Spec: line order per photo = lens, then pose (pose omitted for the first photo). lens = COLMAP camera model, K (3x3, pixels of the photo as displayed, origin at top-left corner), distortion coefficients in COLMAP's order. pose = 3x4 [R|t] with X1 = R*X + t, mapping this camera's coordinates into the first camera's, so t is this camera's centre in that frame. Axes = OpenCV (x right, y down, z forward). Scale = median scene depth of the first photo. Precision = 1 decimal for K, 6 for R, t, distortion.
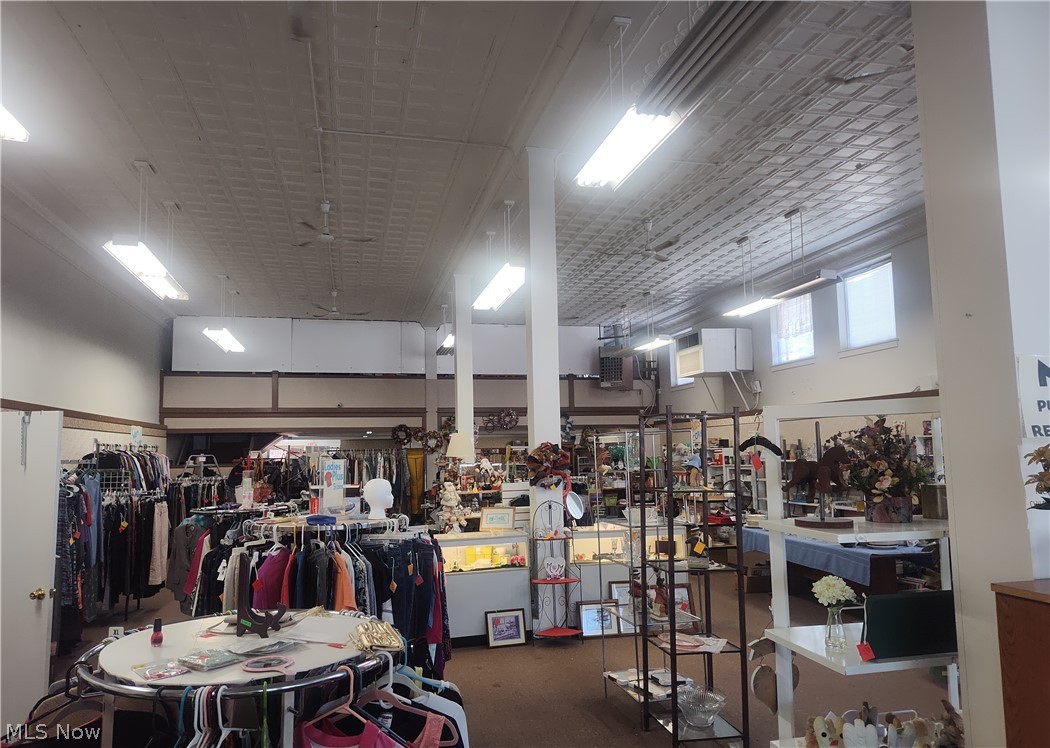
lens RADIAL K [[738.3, 0, 525.0], [0, 738.3, 374.0], [0, 0, 1]] dist [0.027016, -0.000433]
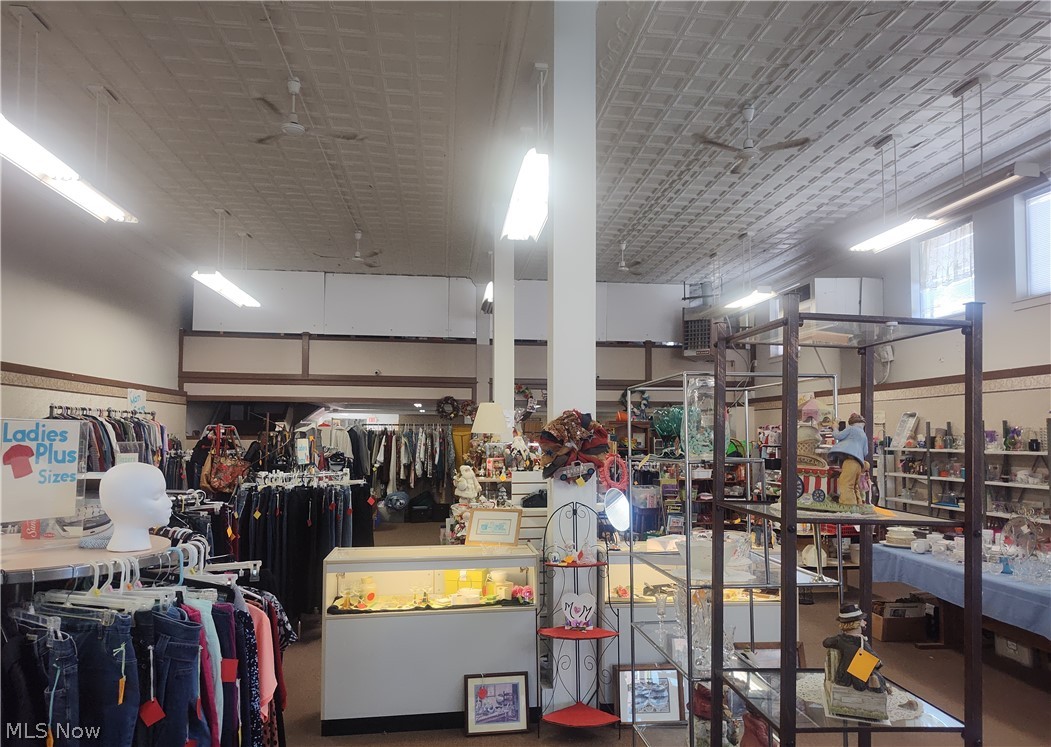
lens RADIAL K [[734.2, 0, 529.5], [0, 734.2, 391.4], [0, 0, 1]] dist [0.052524, -0.068493]
pose [[0.993125, 0.018235, -0.115631, 0.041952], [-0.012694, 0.998744, 0.048473, 0.030096], [0.116370, -0.046672, 0.992109, 0.240796]]
